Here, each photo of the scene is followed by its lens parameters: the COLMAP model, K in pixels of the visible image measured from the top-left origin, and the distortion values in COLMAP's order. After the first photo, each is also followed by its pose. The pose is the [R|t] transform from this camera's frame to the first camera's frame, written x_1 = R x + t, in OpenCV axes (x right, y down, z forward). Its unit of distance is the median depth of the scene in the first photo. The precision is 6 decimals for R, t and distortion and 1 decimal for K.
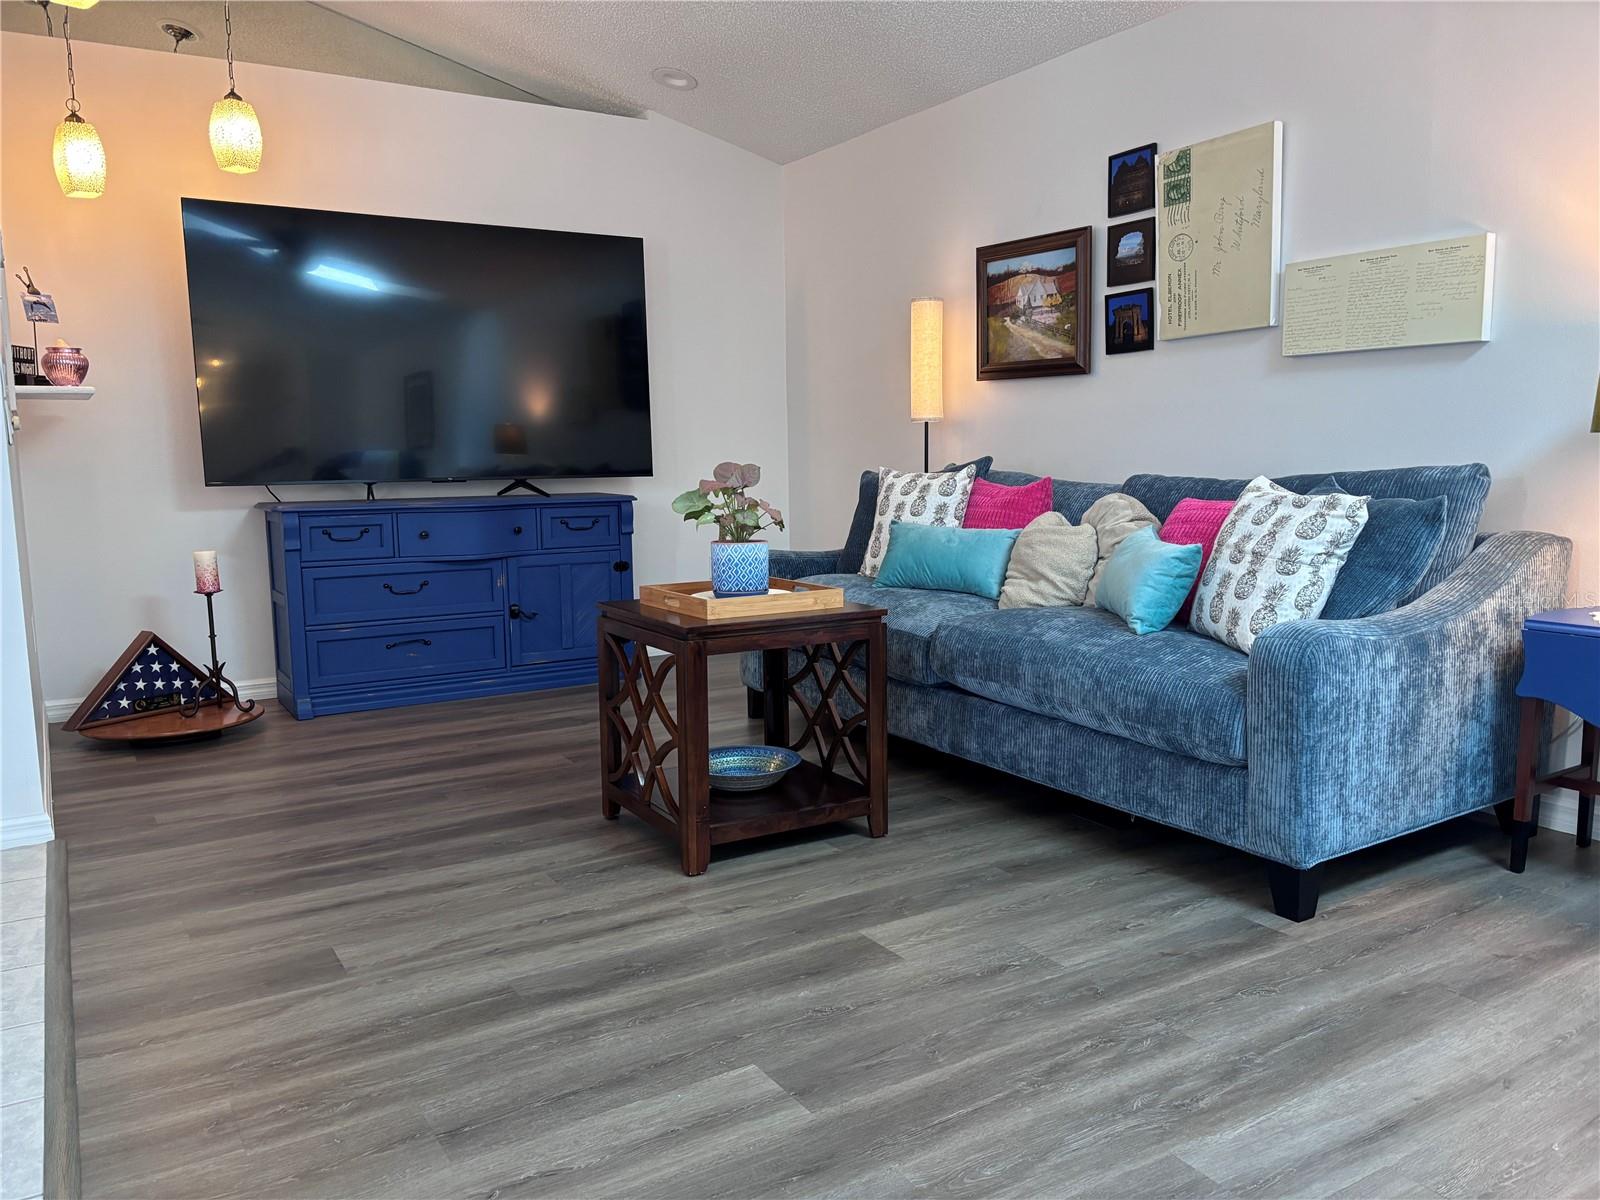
lens RADIAL K [[1198.3, 0, 753.4], [0, 1198.3, 585.2], [0, 0, 1]] dist [0.023052, -0.031646]
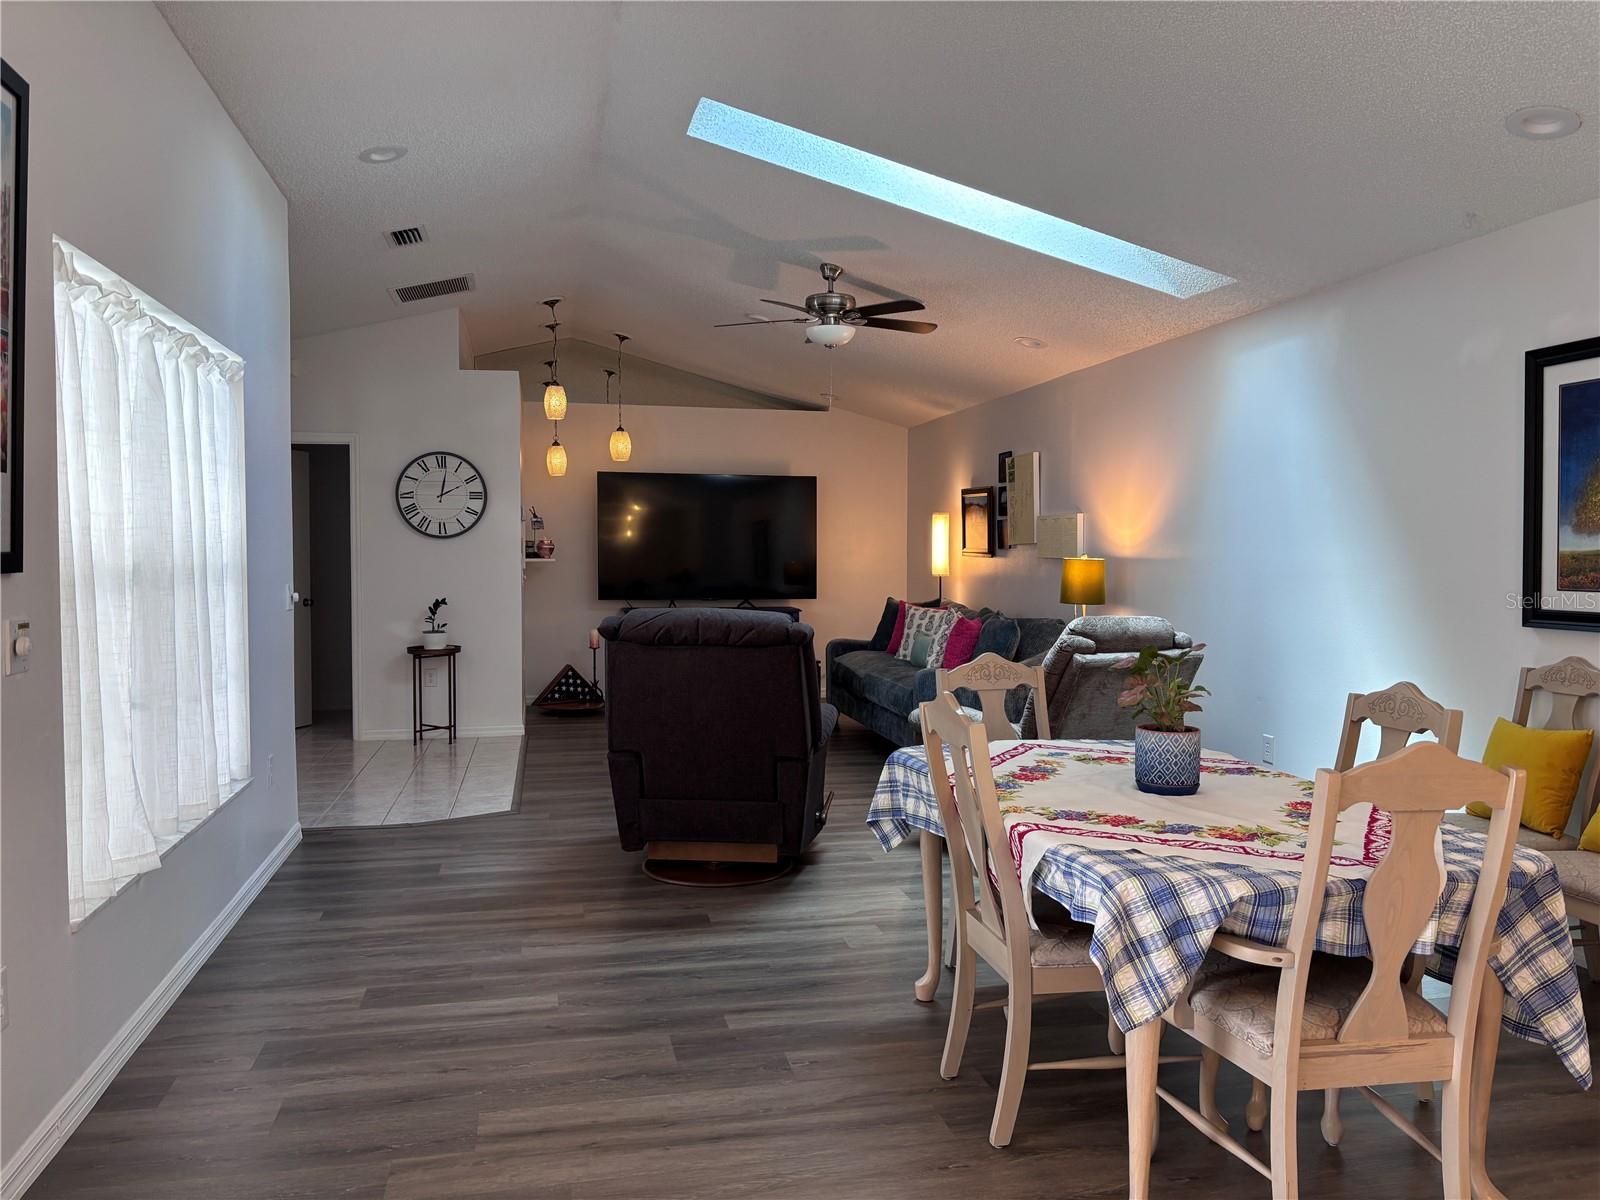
lens RADIAL K [[1198.3, 0, 799.8], [0, 1198.3, 604.5], [0, 0, 1]] dist [0.023052, -0.031646]
pose [[0.949533, 0.044009, -0.310564, 0.541627], [-0.067313, 0.995631, -0.064717, 0.039570], [0.306359, 0.082356, 0.948347, -0.907238]]
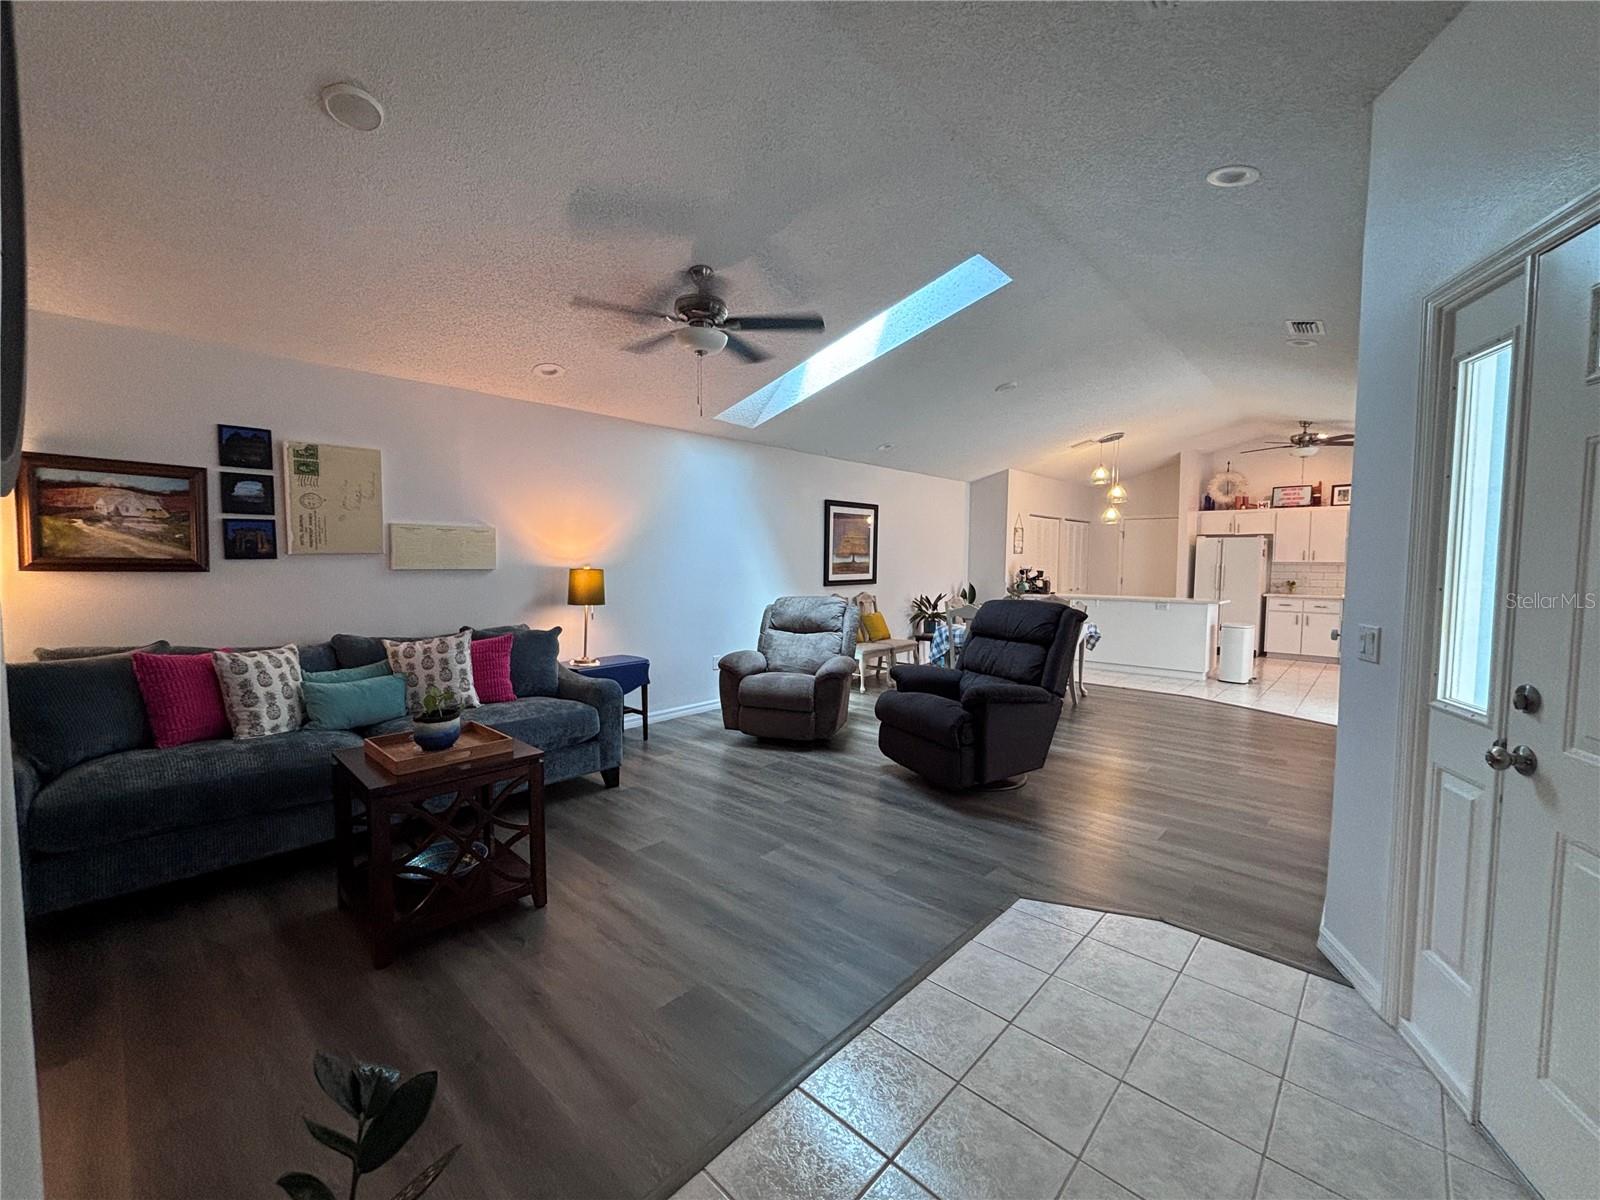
lens RADIAL K [[637.6, 0, 793.1], [0, 637.6, 595.9], [0, 0, 1]] dist [-0.002611, -0.000090]
pose [[-0.266929, -0.036998, 0.963006, -0.660226], [0.114360, 0.990986, 0.069772, -0.131292], [-0.956907, 0.128754, -0.260291, 0.587144]]
